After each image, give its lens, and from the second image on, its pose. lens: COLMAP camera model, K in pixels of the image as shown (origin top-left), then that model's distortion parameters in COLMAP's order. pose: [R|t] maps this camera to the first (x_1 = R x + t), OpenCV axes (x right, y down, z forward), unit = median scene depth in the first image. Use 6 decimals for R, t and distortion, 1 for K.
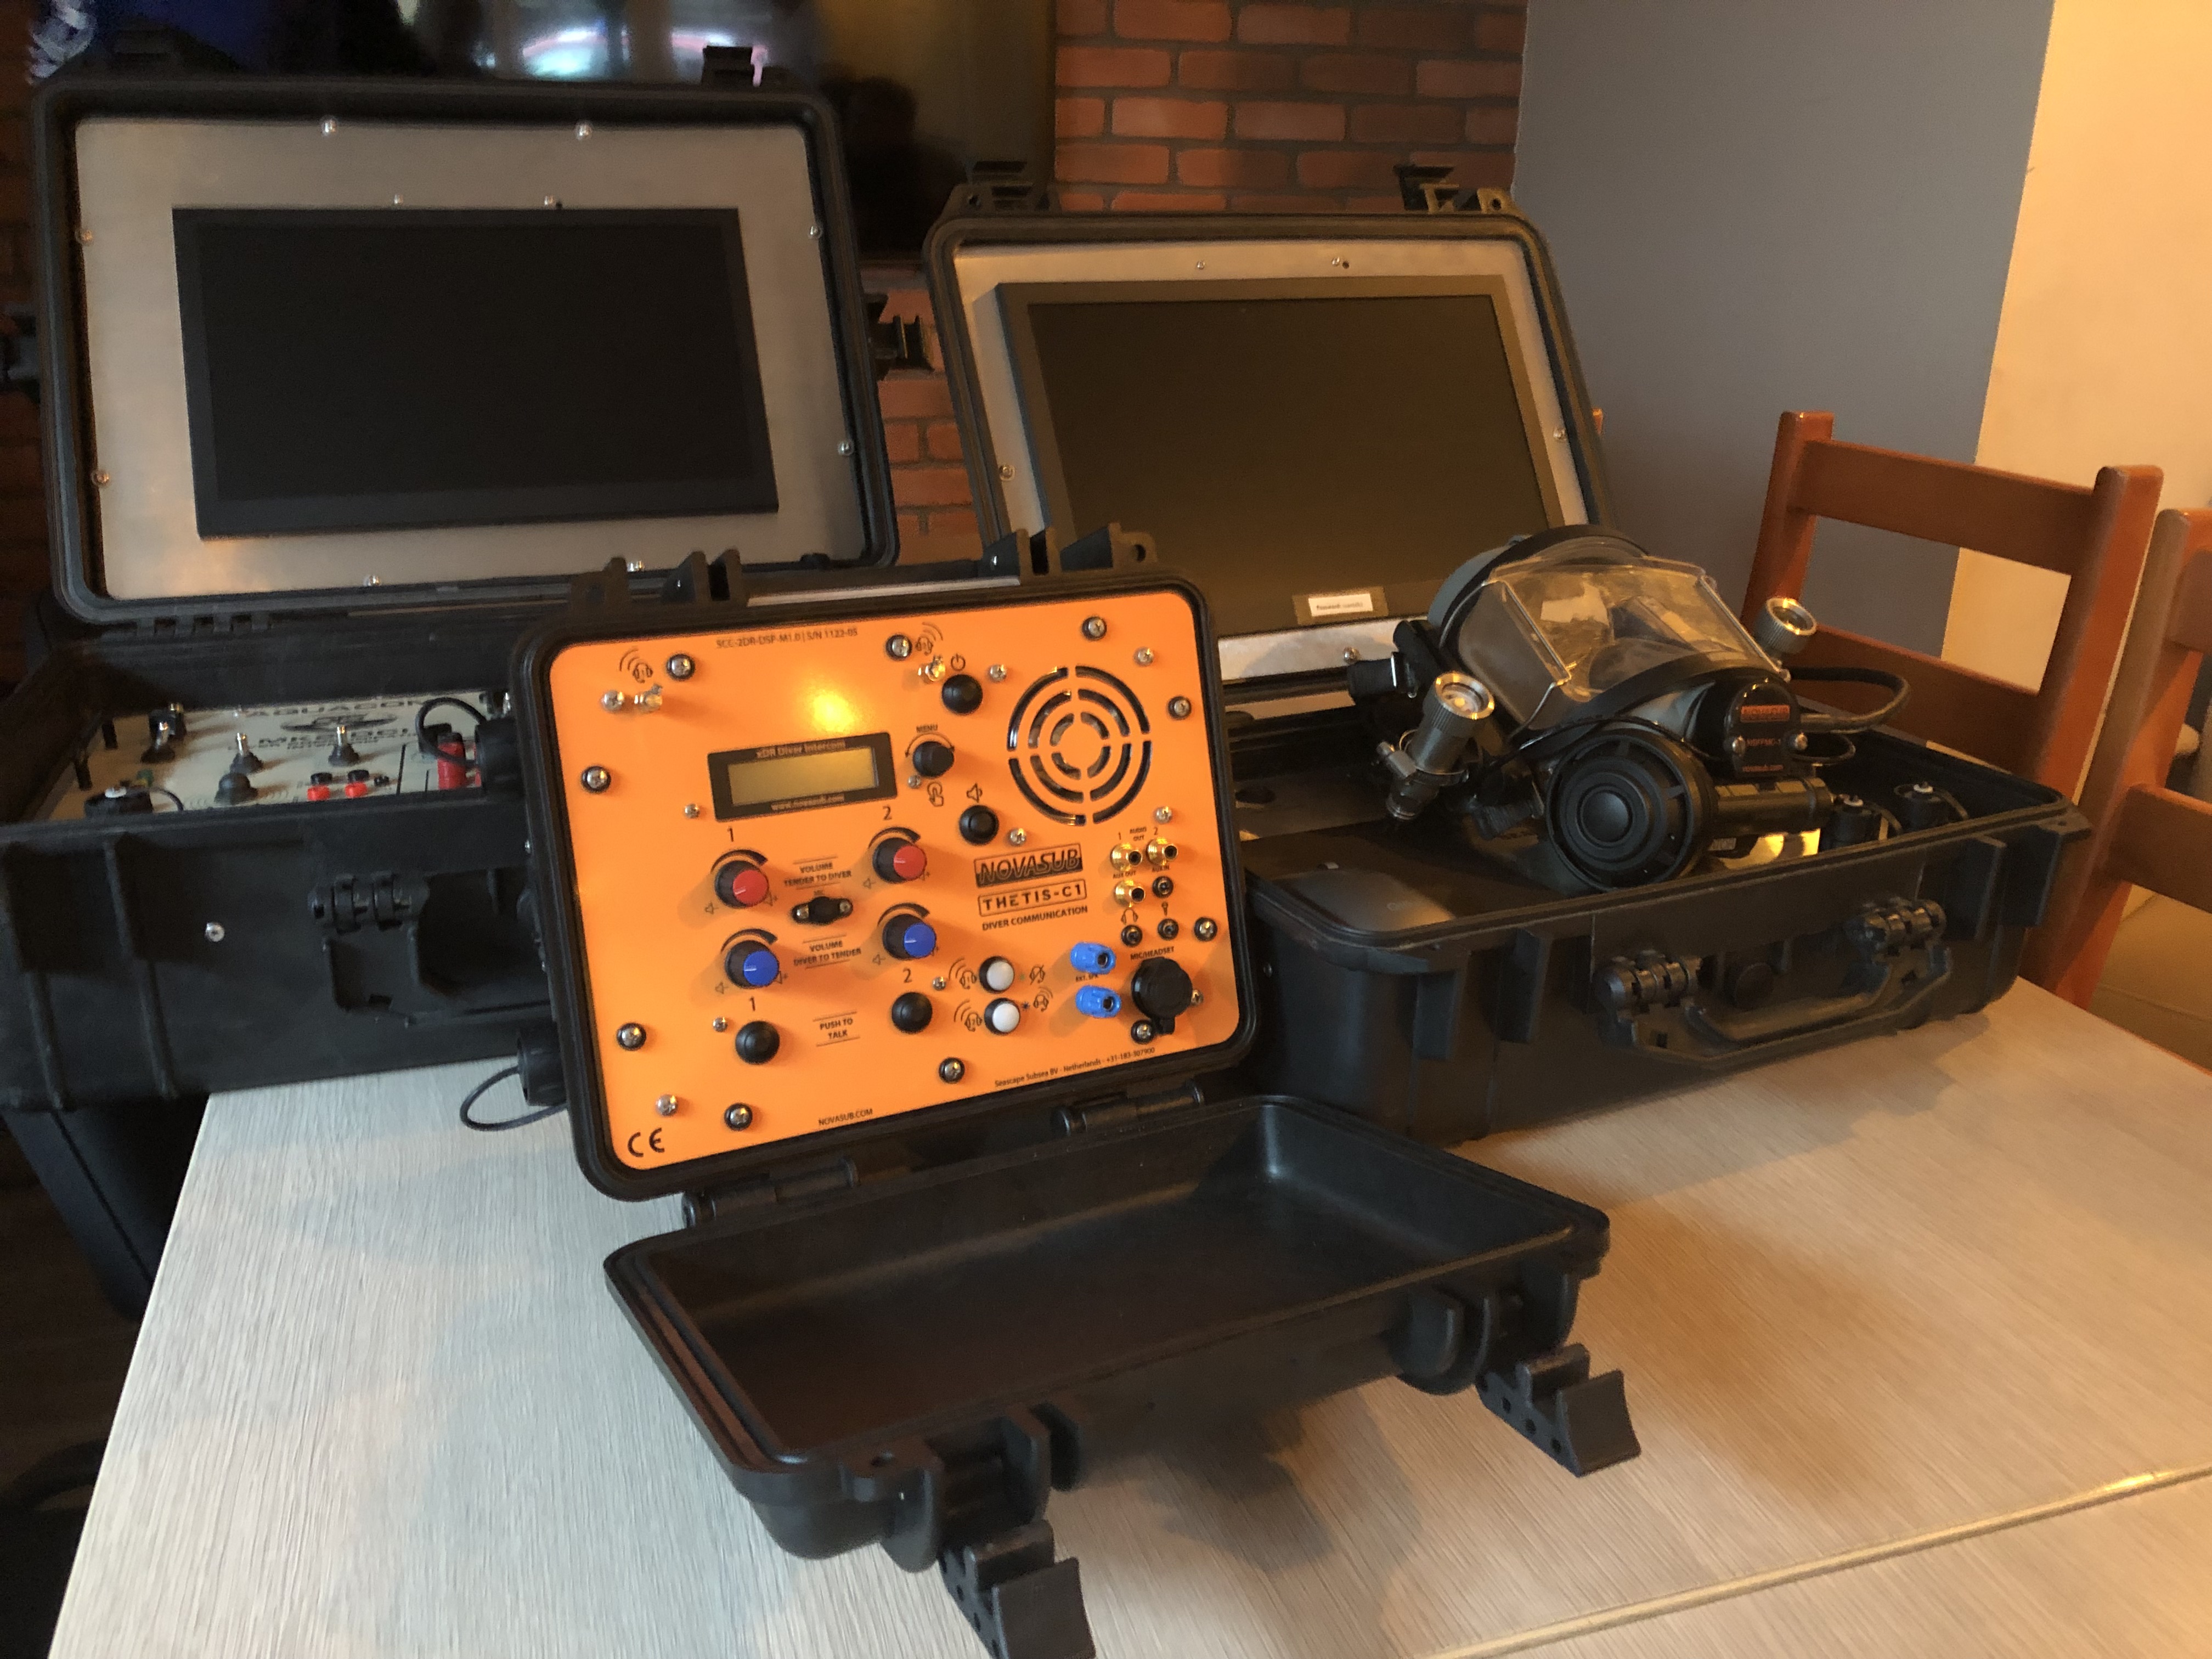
lens RADIAL K [[1835.5, 0, 1052.4], [0, 1835.5, 823.1], [0, 0, 1]] dist [0.061591, -0.218377]
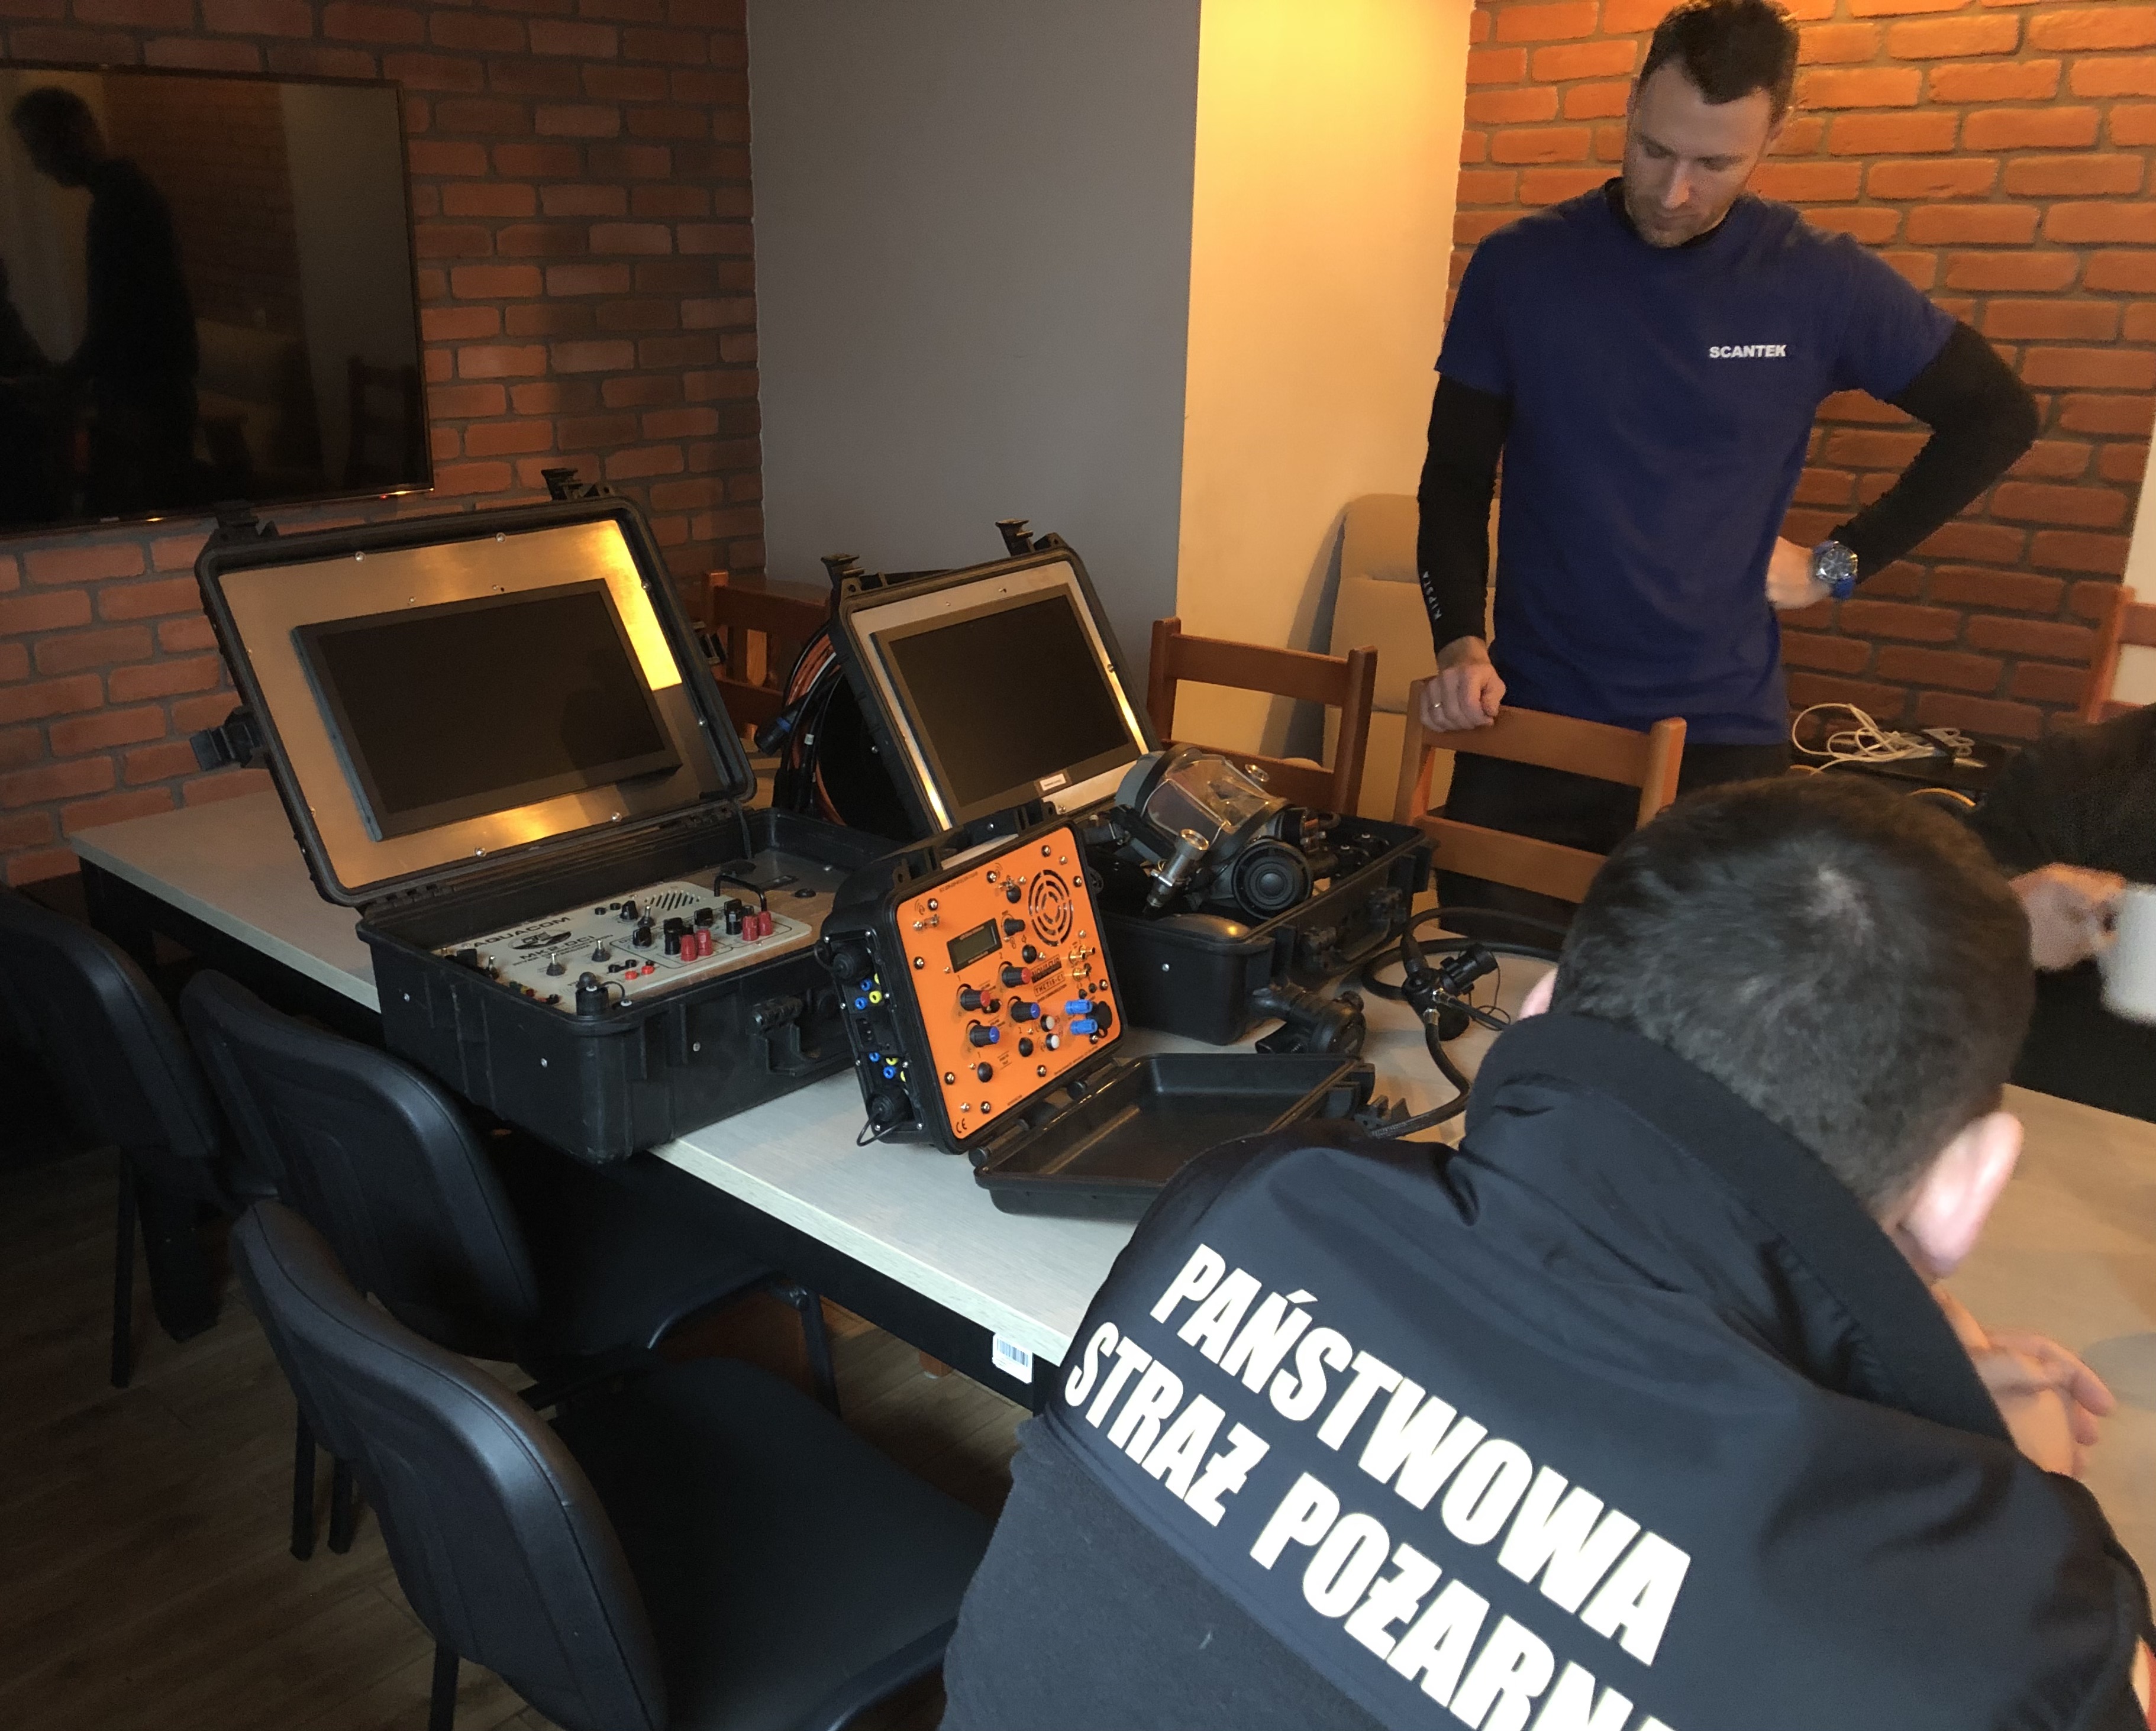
lens RADIAL K [[1929.6, 0, 1078.0], [0, 1929.6, 865.5], [0, 0, 1]] dist [-0.002535, 0.001239]
pose [[0.857815, -0.158756, 0.488825, -1.011195], [0.162626, 0.986072, 0.034862, -0.160081], [-0.487552, 0.049591, 0.871685, -0.911929]]
